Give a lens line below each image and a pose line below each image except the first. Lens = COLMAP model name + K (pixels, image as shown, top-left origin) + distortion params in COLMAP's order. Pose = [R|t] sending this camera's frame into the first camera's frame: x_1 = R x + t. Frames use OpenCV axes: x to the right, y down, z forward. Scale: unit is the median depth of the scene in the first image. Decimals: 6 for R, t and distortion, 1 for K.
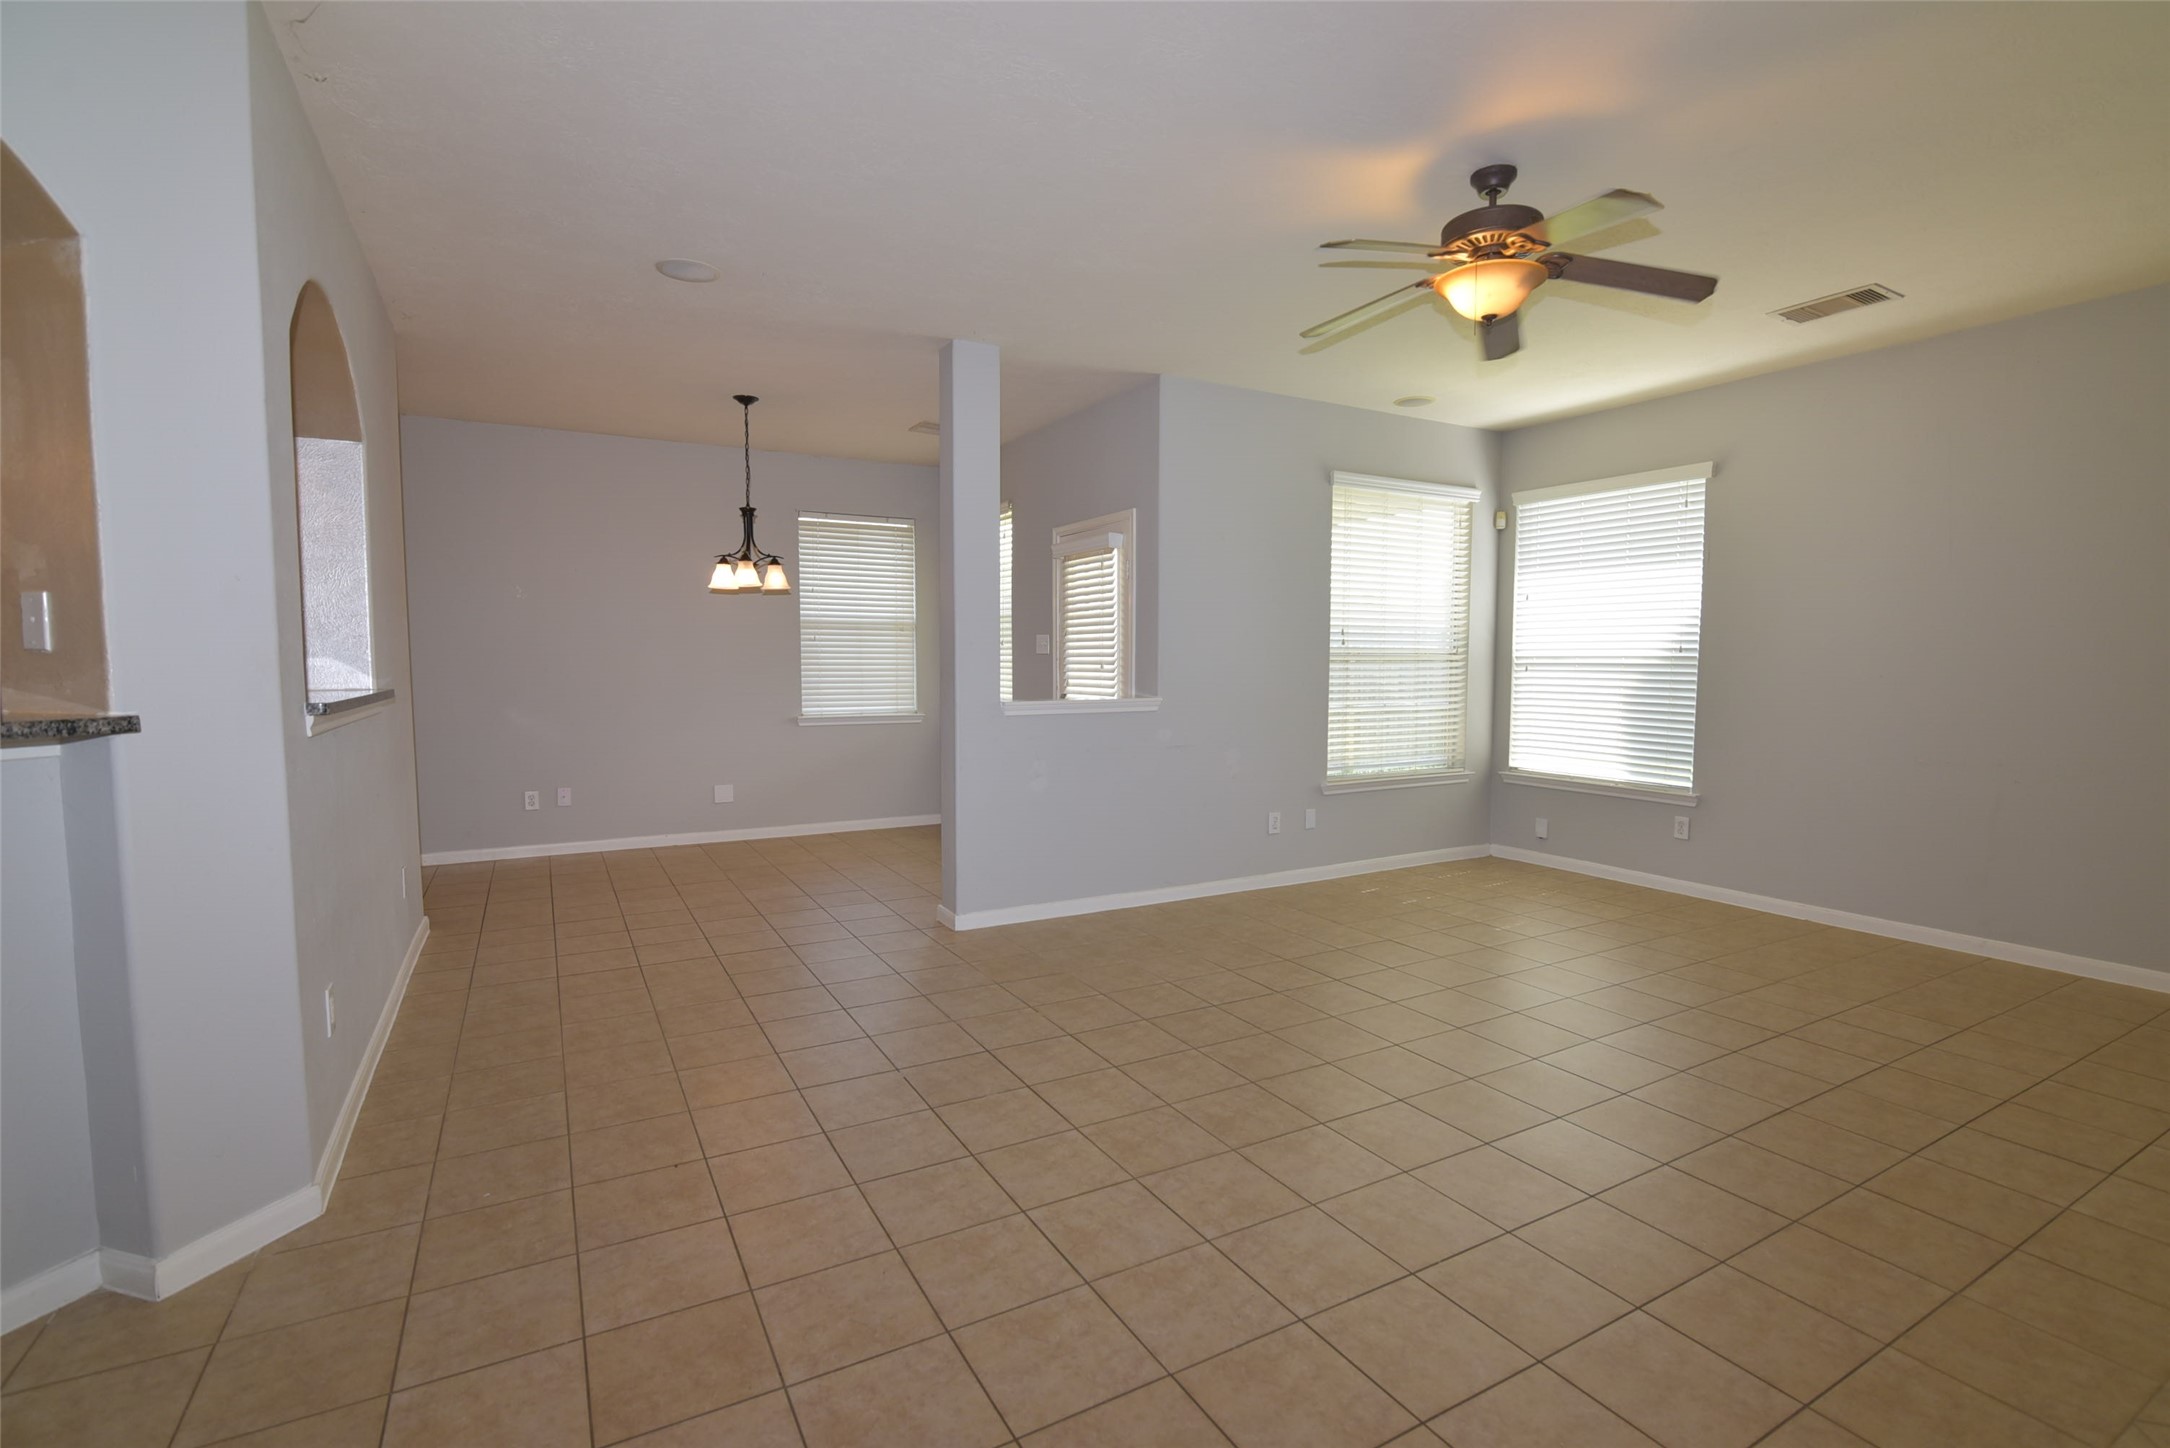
lens RADIAL K [[988.1, 0, 1090.4], [0, 988.1, 694.0], [0, 0, 1]] dist [-0.023164, 0.000226]
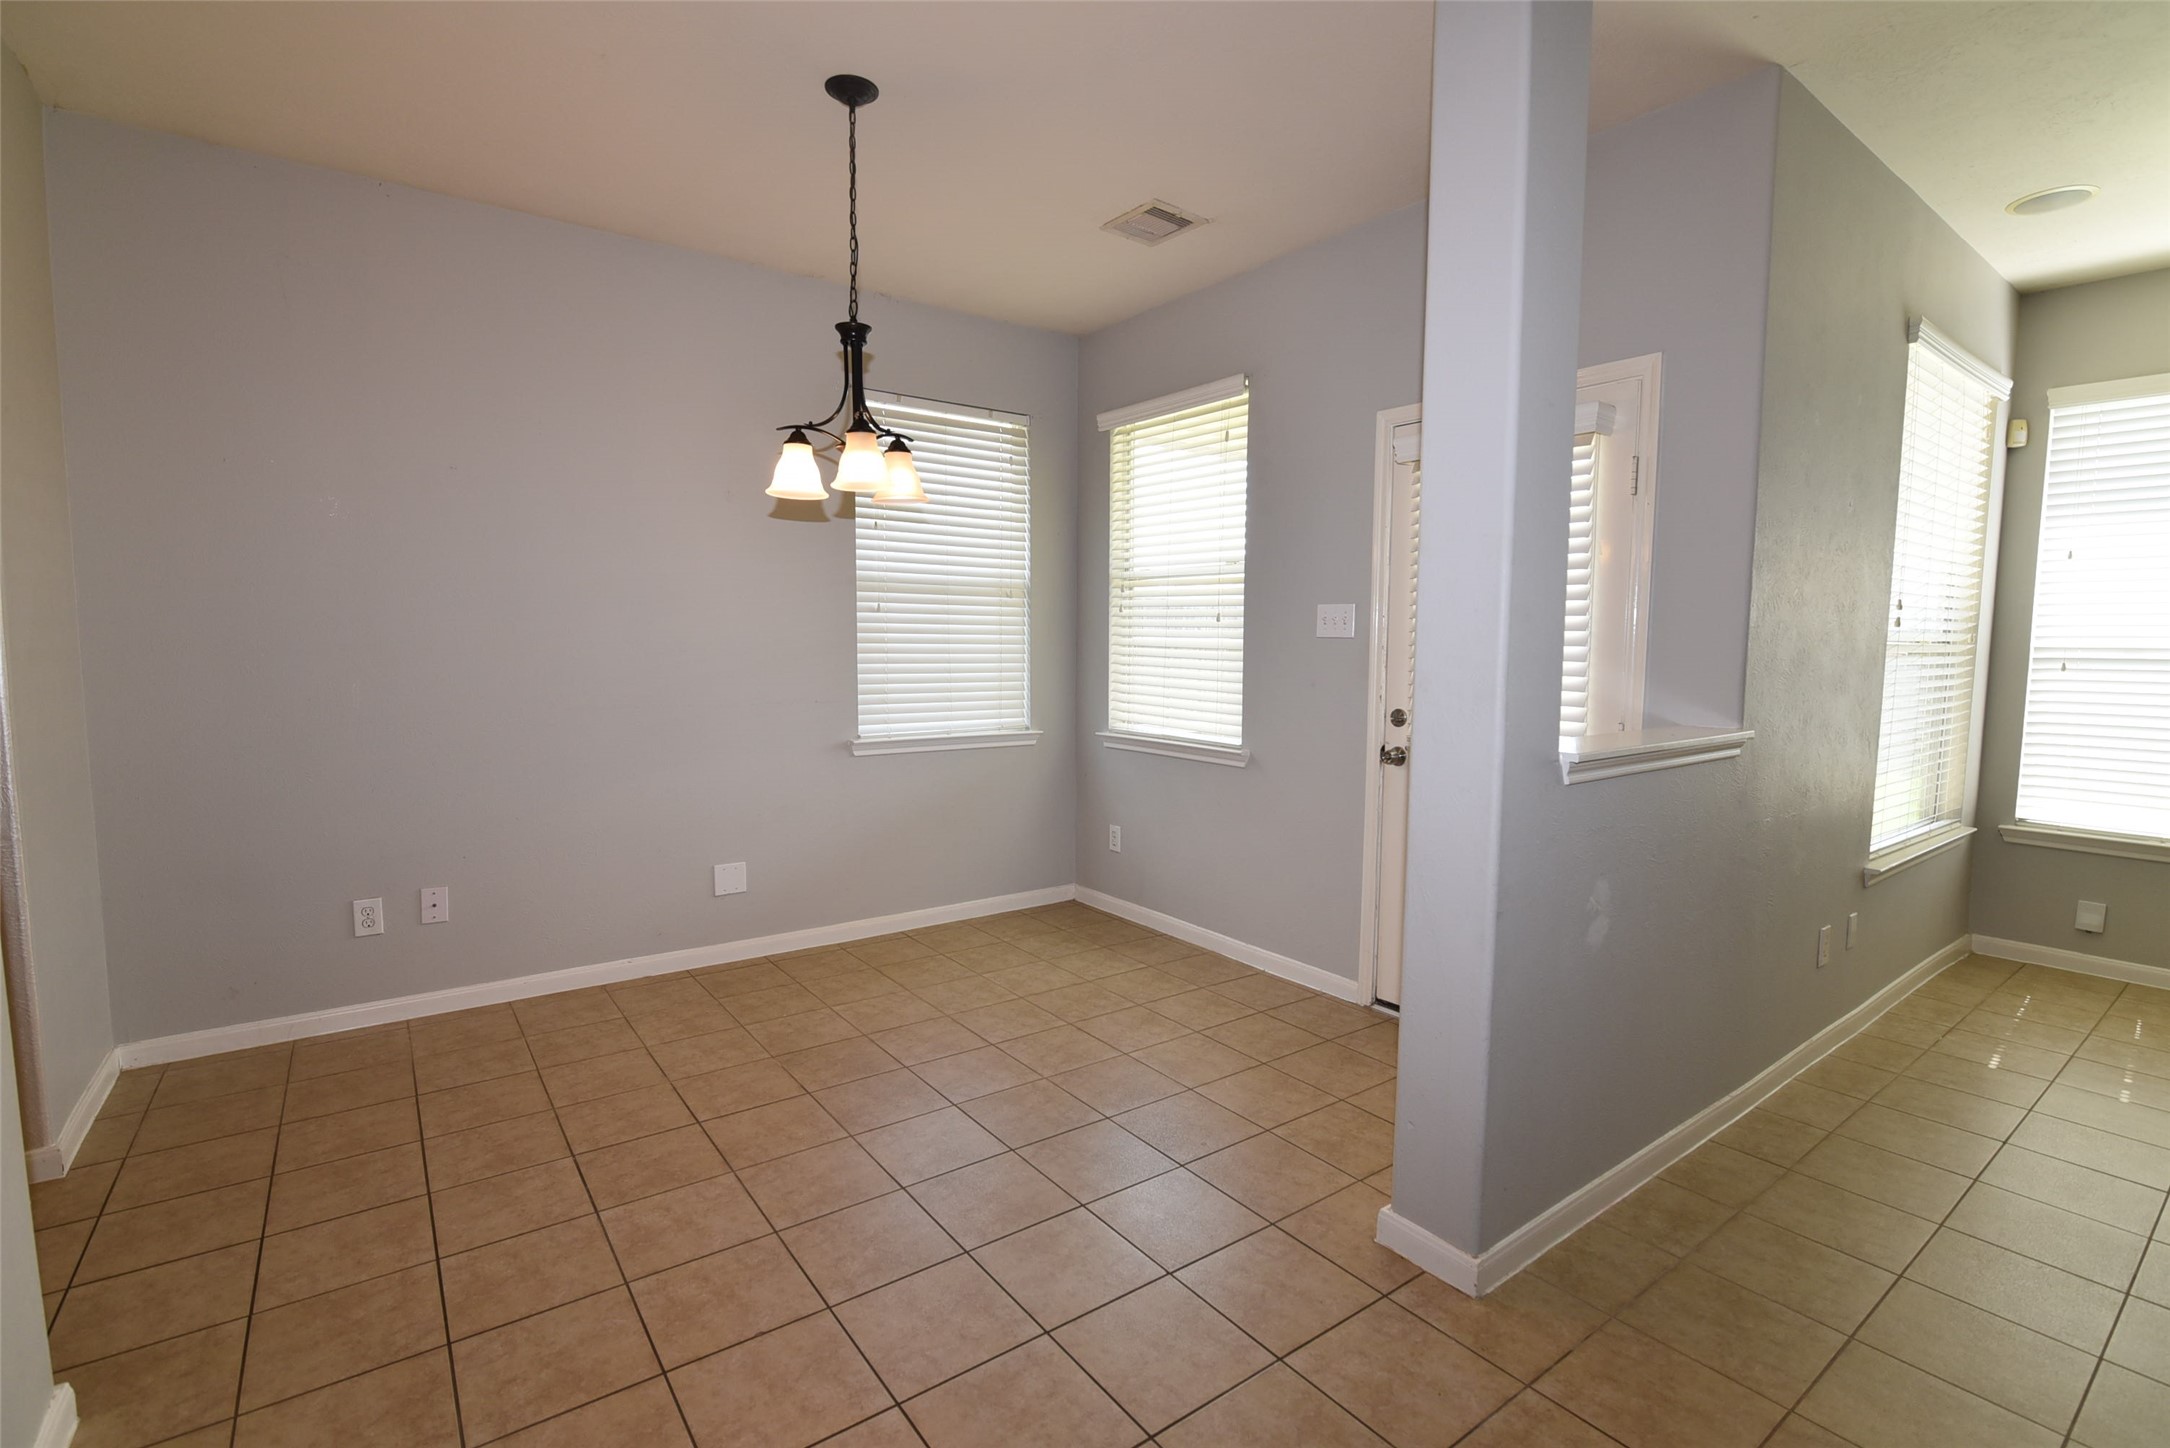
lens RADIAL K [[982.7, 0, 1095.6], [0, 982.7, 727.6], [0, 0, 1]] dist [-0.023938, -0.000852]
pose [[0.992120, -0.003773, 0.125233, -0.225401], [-0.002140, 0.998890, 0.047048, -0.012361], [-0.125272, -0.046945, 0.991011, 0.400639]]
